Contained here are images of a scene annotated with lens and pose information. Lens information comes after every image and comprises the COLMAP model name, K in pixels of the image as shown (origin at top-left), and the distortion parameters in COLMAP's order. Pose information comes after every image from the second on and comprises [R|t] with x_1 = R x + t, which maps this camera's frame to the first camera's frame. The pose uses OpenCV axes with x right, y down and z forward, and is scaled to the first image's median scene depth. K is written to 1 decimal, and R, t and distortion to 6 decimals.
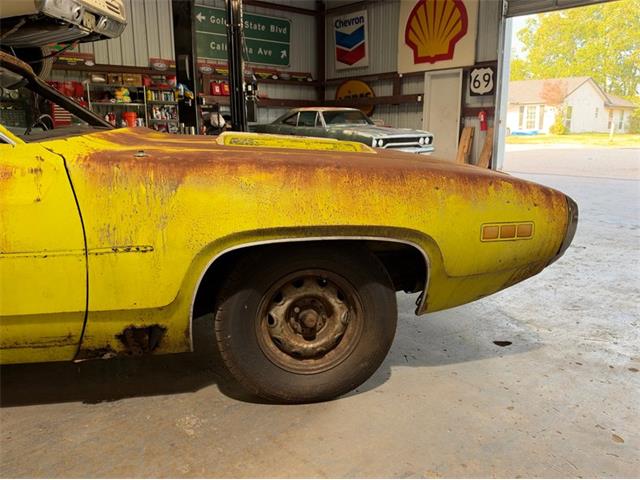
lens RADIAL K [[543.4, 0, 319.5], [0, 543.4, 242.0], [0, 0, 1]] dist [0.075747, -0.153468]
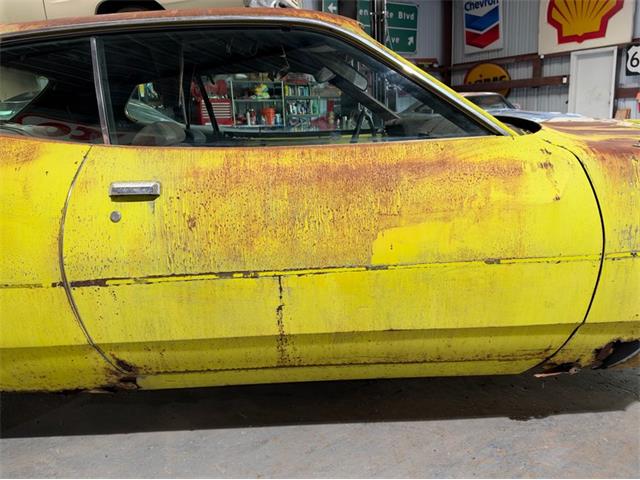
lens RADIAL K [[543.4, 0, 321.1], [0, 543.4, 246.6], [0, 0, 1]] dist [0.075747, -0.153468]
pose [[0.990089, -0.005156, -0.140349, -0.107852], [0.008377, 0.999715, 0.022367, -0.003128], [0.140193, -0.023321, 0.989849, 0.009470]]
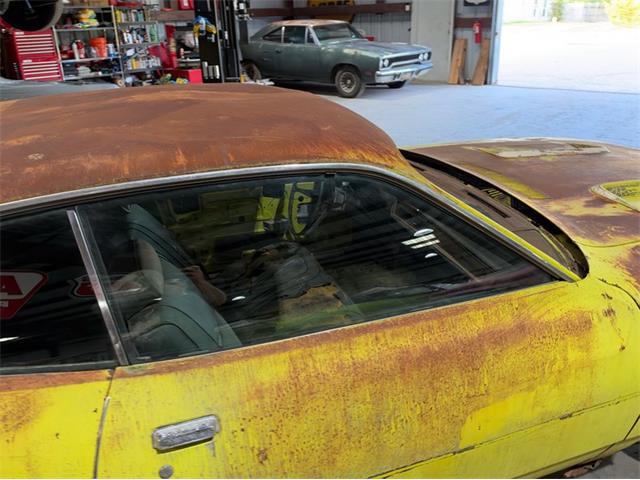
lens RADIAL K [[543.4, 0, 329.4], [0, 543.4, 236.4], [0, 0, 1]] dist [0.075747, -0.153468]
pose [[0.982019, -0.096497, 0.162254, -0.154799], [0.065856, 0.980604, 0.184606, -0.062611], [-0.176921, -0.170601, 0.969327, 0.036786]]
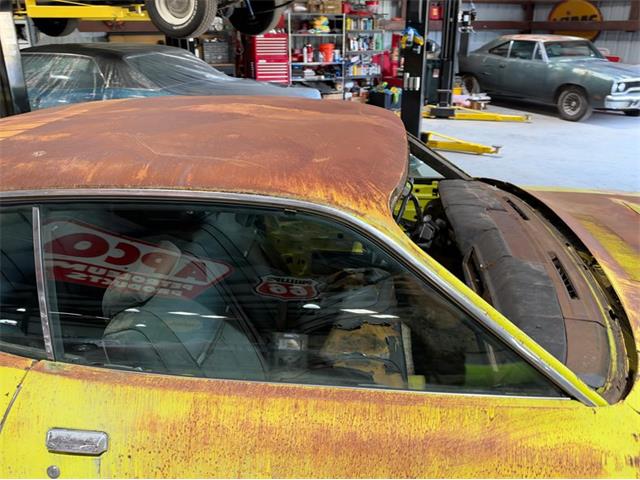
lens RADIAL K [[543.4, 0, 325.8], [0, 543.4, 240.8], [0, 0, 1]] dist [0.075747, -0.153468]
pose [[0.970124, 0.091792, -0.224573, -0.106579], [-0.052857, 0.983394, 0.173617, -0.066868], [0.236780, -0.156560, 0.958866, 0.051324]]
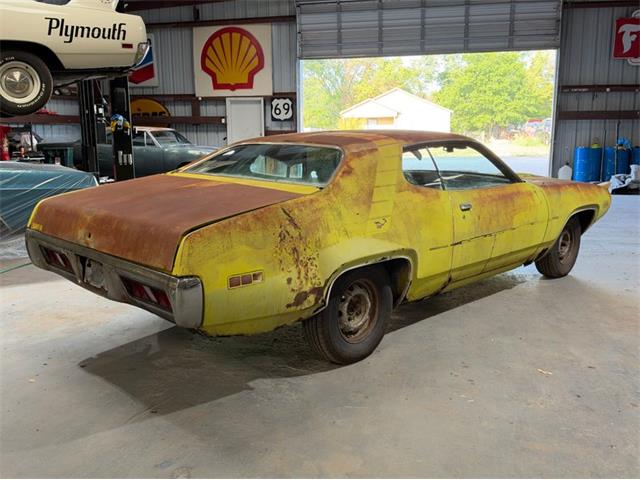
lens RADIAL K [[600.6, 0, 327.7], [0, 600.6, 251.8], [0, 0, 1]] dist [0.059377, 0.000000]
pose [[0.792891, -0.116762, 0.598072, -0.451807], [0.123608, 0.991884, 0.029774, -0.007438], [-0.596695, 0.050319, 0.800889, -0.110863]]
